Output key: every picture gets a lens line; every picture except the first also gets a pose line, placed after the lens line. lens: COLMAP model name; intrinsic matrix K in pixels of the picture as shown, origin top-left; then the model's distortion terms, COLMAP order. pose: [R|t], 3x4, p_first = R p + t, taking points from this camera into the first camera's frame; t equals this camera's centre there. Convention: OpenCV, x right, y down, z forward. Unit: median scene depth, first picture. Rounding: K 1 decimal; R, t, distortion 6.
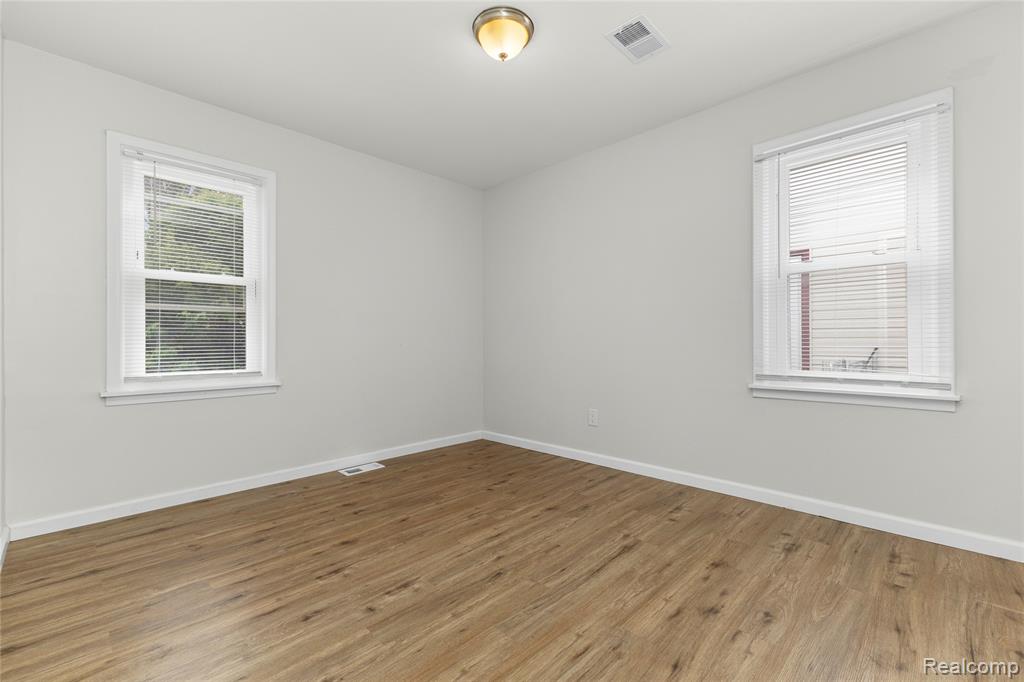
lens RADIAL K [[442.5, 0, 512.8], [0, 442.5, 339.1], [0, 0, 1]] dist [0.001435, -0.000252]
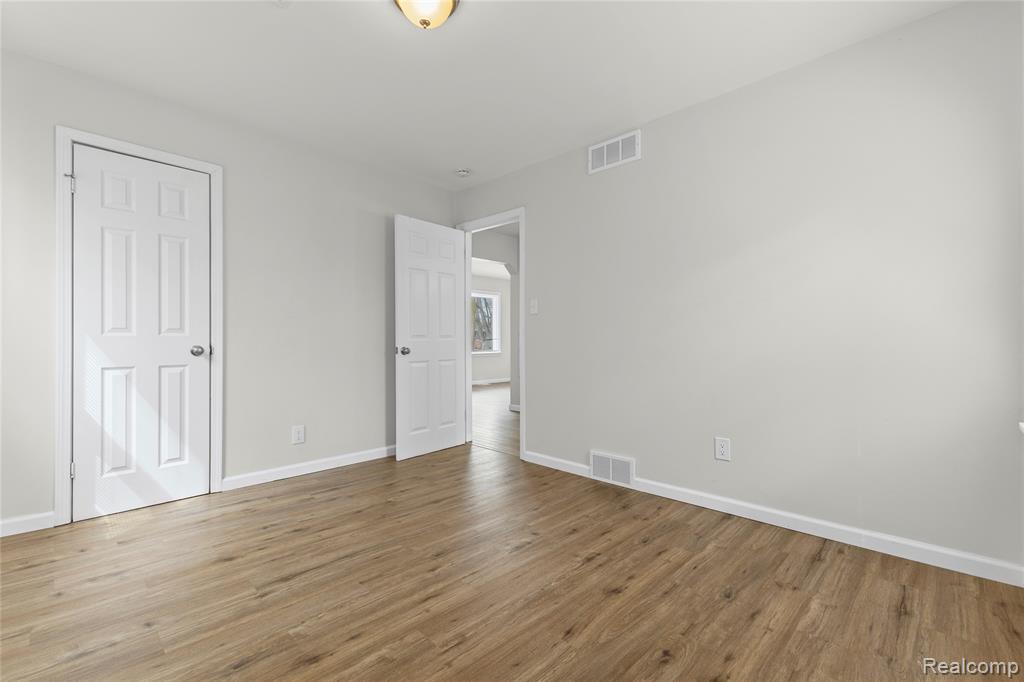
lens RADIAL K [[442.5, 0, 512.8], [0, 442.5, 339.1], [0, 0, 1]] dist [0.001435, -0.000252]
pose [[-0.999989, 0.004144, -0.002375, -0.188093], [0.004161, 0.999967, -0.006939, -0.000486], [0.002347, -0.006949, -0.999973, 1.825202]]
